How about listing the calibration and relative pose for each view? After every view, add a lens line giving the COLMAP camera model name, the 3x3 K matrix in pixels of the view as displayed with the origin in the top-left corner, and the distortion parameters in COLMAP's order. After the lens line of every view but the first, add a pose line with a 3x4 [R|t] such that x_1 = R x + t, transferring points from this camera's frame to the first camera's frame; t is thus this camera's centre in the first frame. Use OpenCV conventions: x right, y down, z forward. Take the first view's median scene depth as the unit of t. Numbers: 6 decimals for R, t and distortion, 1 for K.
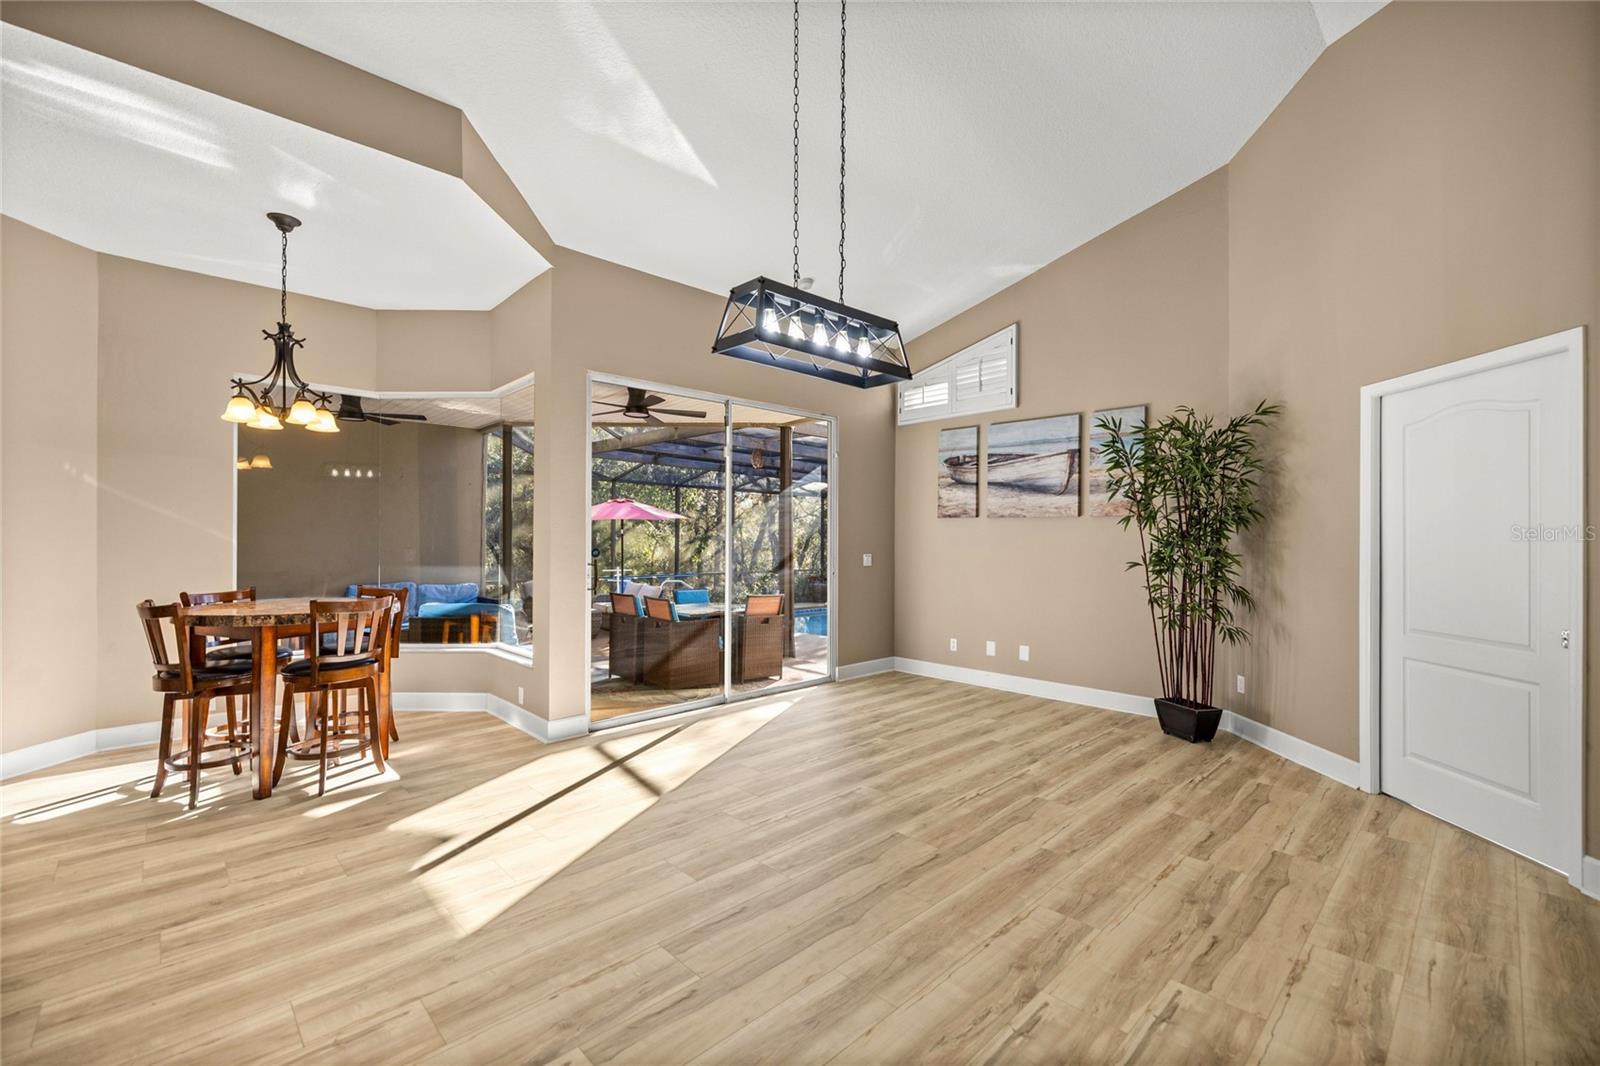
lens RADIAL K [[677.1, 0, 793.6], [0, 677.1, 534.9], [0, 0, 1]] dist [0.001754, 0.000209]
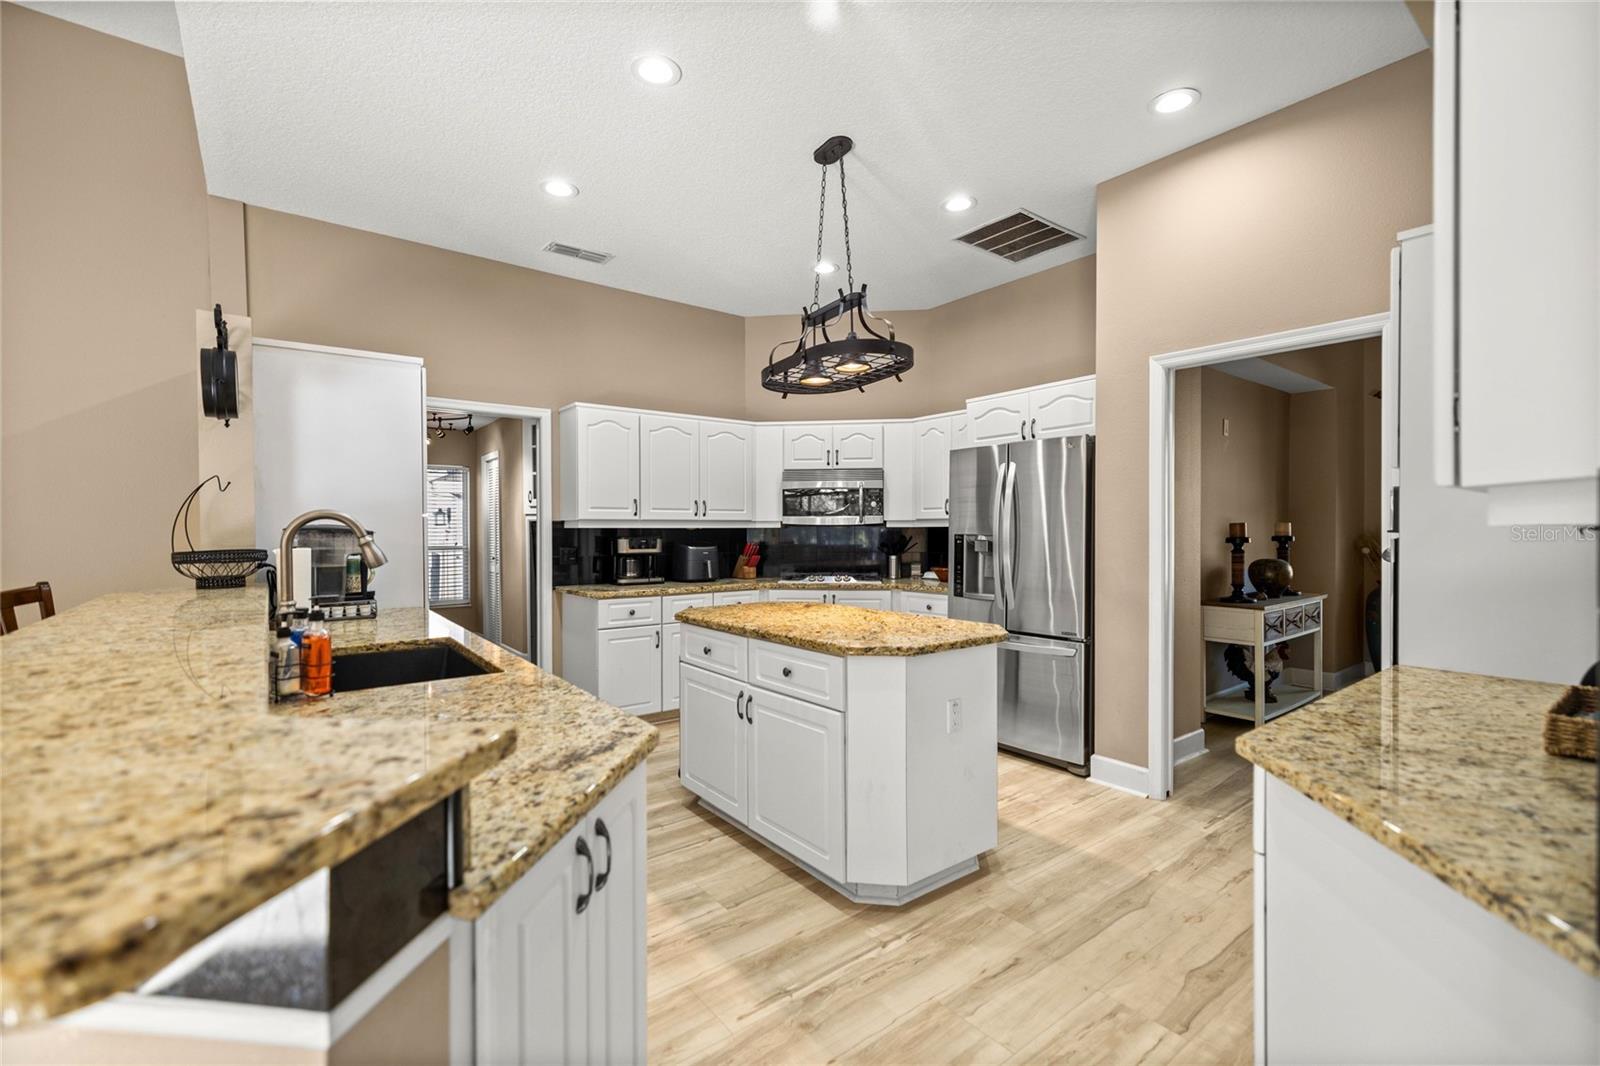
lens RADIAL K [[677.1, 0, 793.6], [0, 677.1, 534.9], [0, 0, 1]] dist [0.001754, 0.000209]
pose [[-0.993464, 0.000323, 0.114147, 0.094773], [0.000928, 0.999986, 0.005246, 0.004742], [-0.114144, 0.005317, -0.993450, 0.962067]]
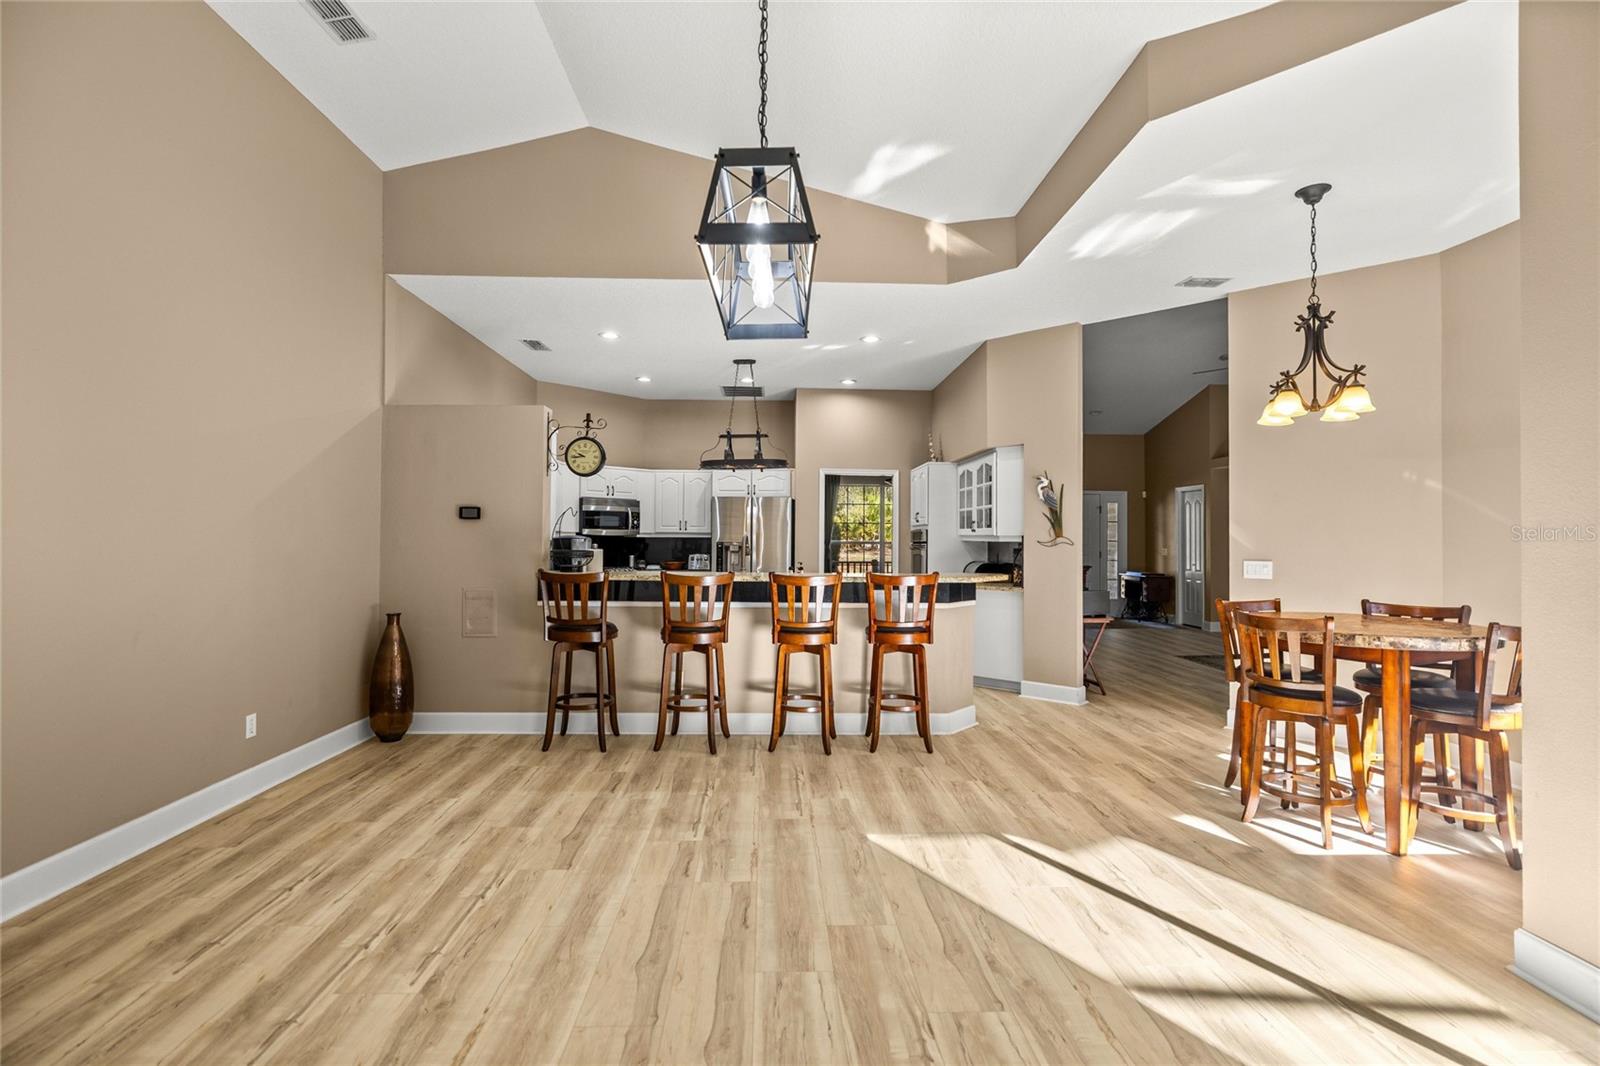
lens RADIAL K [[737.8, 0, 796.3], [0, 737.8, 531.7], [0, 0, 1]] dist [-0.011026, -0.000036]
pose [[-0.657978, -0.014523, -0.752897, 0.418848], [-0.004462, 0.999872, -0.015388, 0.006782], [0.753024, -0.006765, -0.657958, 1.089695]]
